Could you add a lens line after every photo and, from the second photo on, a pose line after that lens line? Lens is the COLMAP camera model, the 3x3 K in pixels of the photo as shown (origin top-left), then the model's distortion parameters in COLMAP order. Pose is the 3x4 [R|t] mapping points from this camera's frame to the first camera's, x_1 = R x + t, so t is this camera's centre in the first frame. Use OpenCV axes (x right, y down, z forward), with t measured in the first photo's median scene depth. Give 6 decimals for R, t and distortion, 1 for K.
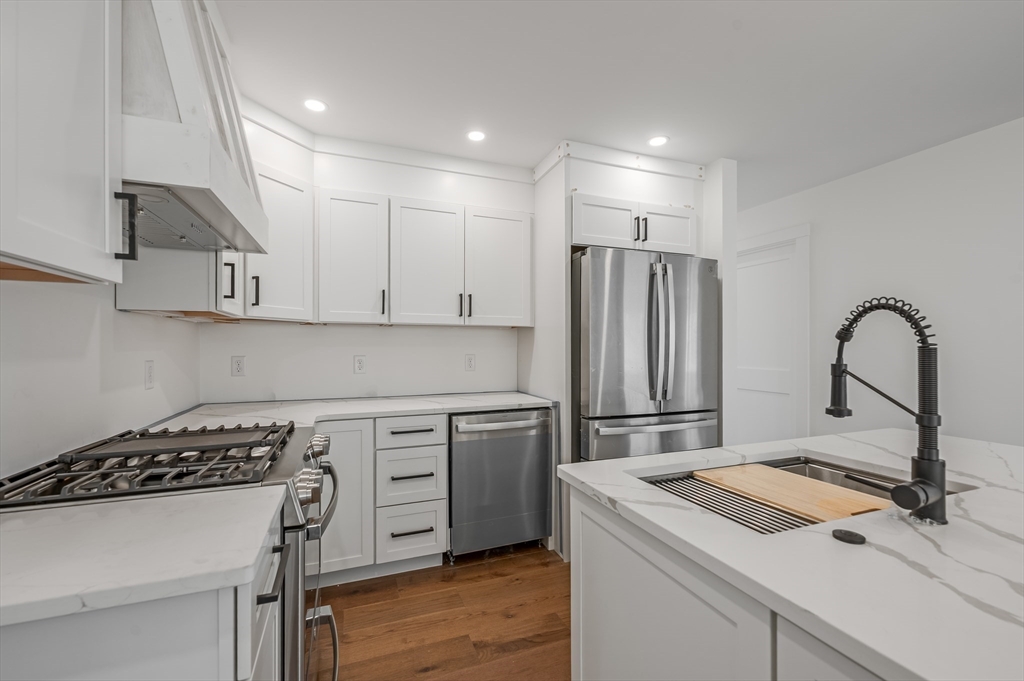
lens RADIAL K [[423.2, 0, 514.7], [0, 423.2, 346.7], [0, 0, 1]] dist [0.005001, 0.000475]
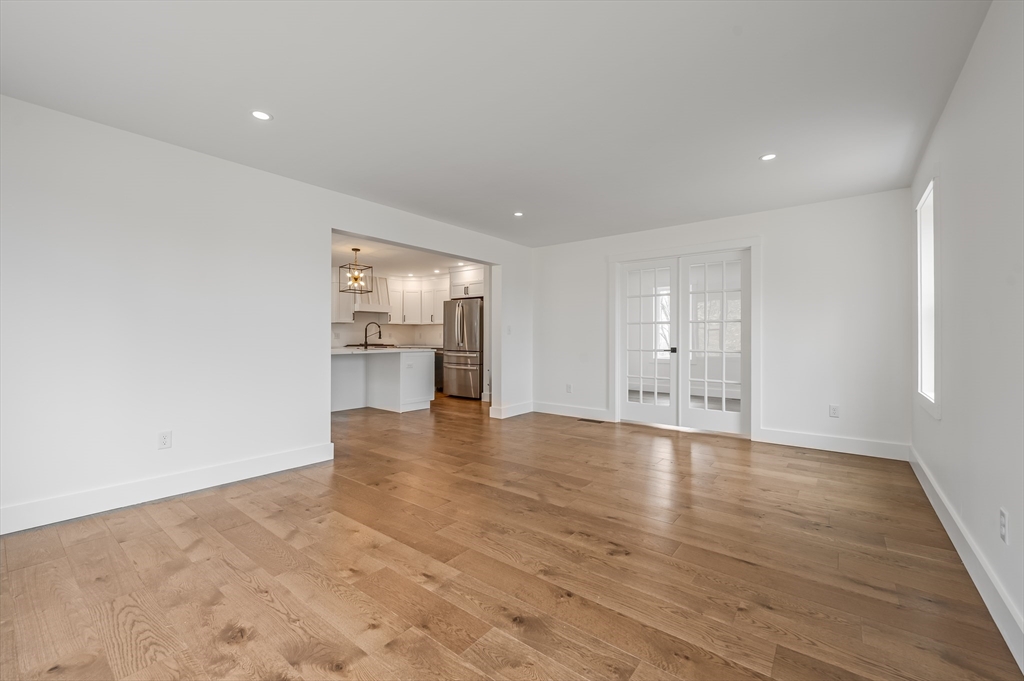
lens RADIAL K [[423.2, 0, 516.5], [0, 423.2, 336.3], [0, 0, 1]] dist [0.005001, 0.000475]
pose [[0.510378, 0.000438, -0.859950, 3.236974], [-0.003674, 0.999992, -0.001671, 0.052499], [0.859942, 0.004012, 0.510375, -0.235355]]
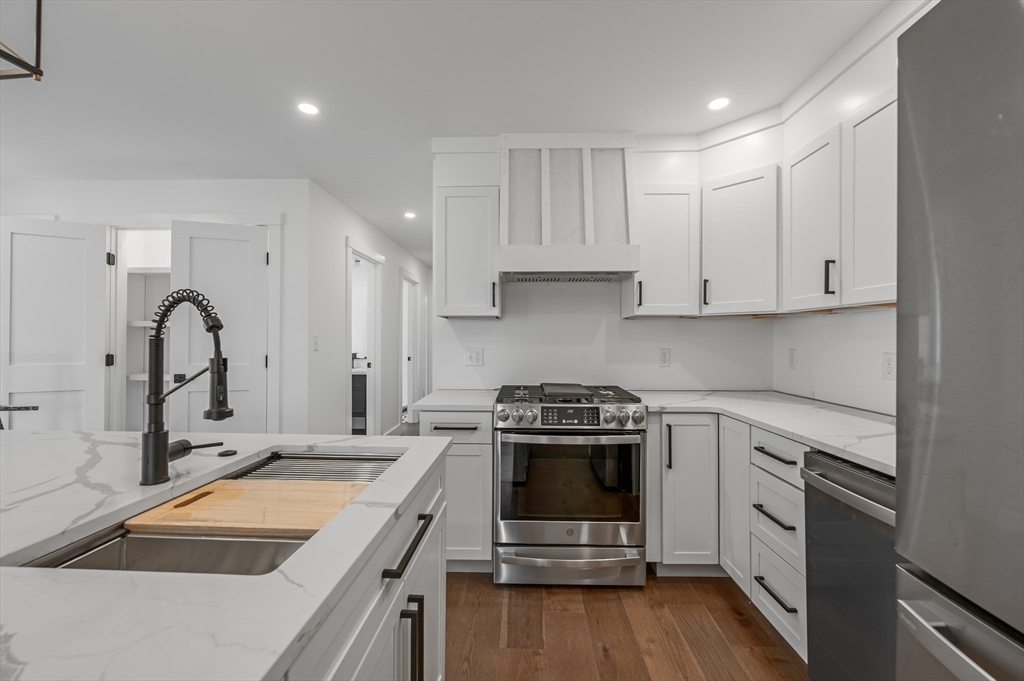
lens RADIAL K [[423.2, 0, 513.1], [0, 423.2, 336.8], [0, 0, 1]] dist [0.005001, 0.000475]
pose [[-0.392953, -0.004707, -0.919546, 0.562168], [-0.002440, 0.999989, -0.004076, -0.000885], [0.919555, 0.000642, -0.392960, 0.803057]]
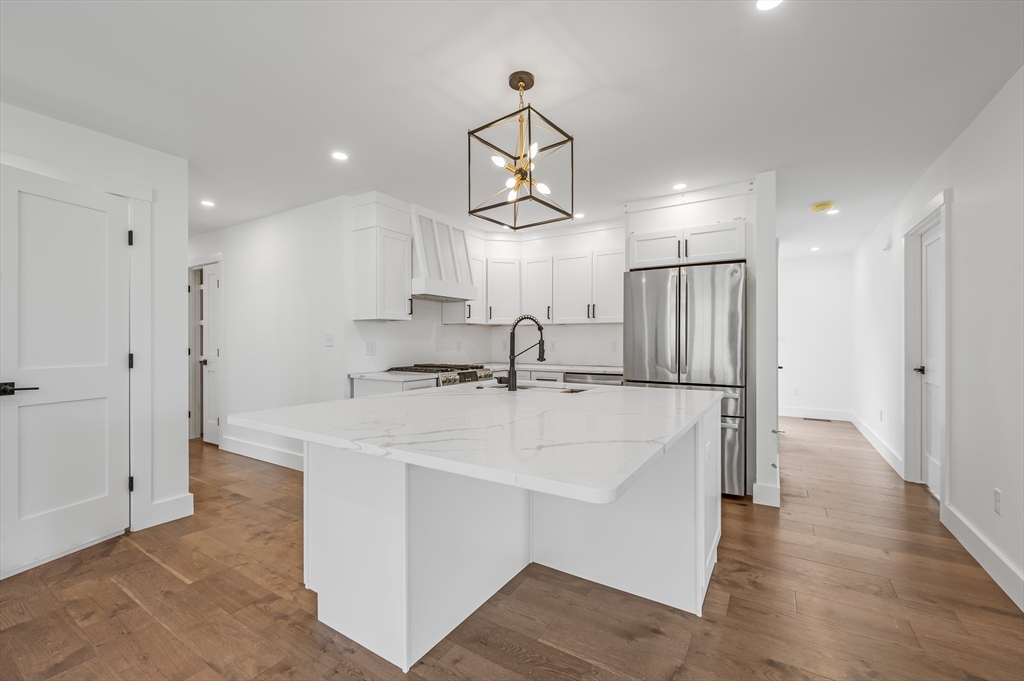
lens RADIAL K [[423.2, 0, 525.5], [0, 423.2, 338.2], [0, 0, 1]] dist [0.005001, 0.000475]
pose [[0.619026, -0.003393, -0.785363, 1.124383], [-0.000059, 0.999990, -0.004367, 0.016774], [0.785371, 0.002749, 0.619020, -0.252121]]
